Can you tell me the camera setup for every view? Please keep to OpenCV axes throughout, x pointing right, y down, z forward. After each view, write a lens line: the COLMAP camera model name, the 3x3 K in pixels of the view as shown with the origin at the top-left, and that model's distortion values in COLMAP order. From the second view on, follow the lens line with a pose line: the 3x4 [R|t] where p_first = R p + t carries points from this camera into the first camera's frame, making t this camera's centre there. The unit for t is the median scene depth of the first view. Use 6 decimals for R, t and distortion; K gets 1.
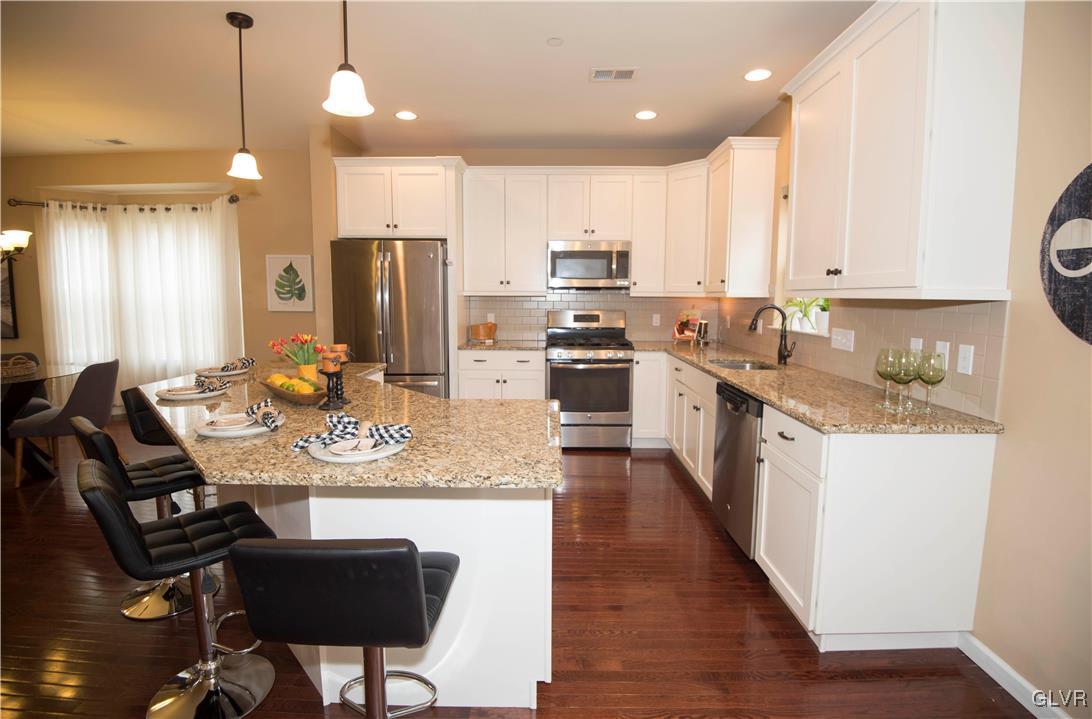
lens RADIAL K [[507.7, 0, 548.7], [0, 507.7, 335.4], [0, 0, 1]] dist [-0.024444, -0.000788]
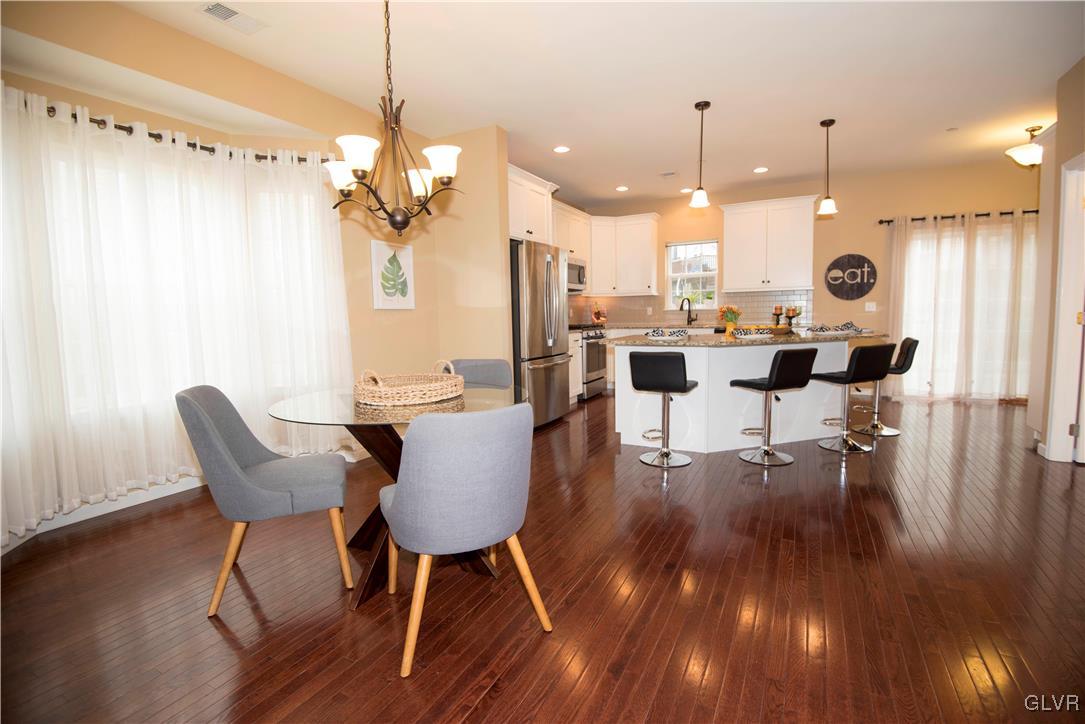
lens RADIAL K [[496.8, 0, 548.3], [0, 496.8, 358.4], [0, 0, 1]] dist [-0.016542, -0.011611]
pose [[0.451762, -0.095893, 0.886970, -1.318830], [0.095229, 0.993710, 0.058930, 0.012323], [-0.887041, 0.057843, 0.458052, 0.441209]]
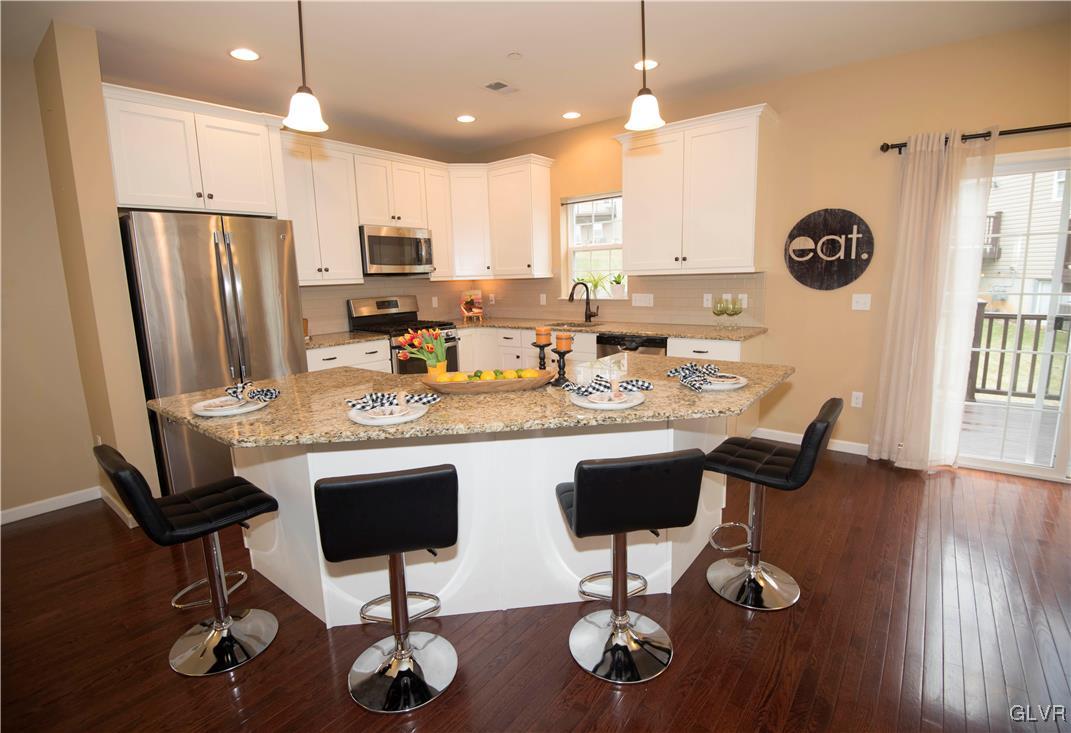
lens RADIAL K [[503.9, 0, 526.8], [0, 503.9, 354.9], [0, 0, 1]] dist [-0.024436, -0.000798]
pose [[0.616510, -0.146193, 0.773656, -0.607896], [0.096271, 0.989235, 0.110213, -0.020856], [-0.781439, 0.006534, 0.623947, 0.178565]]
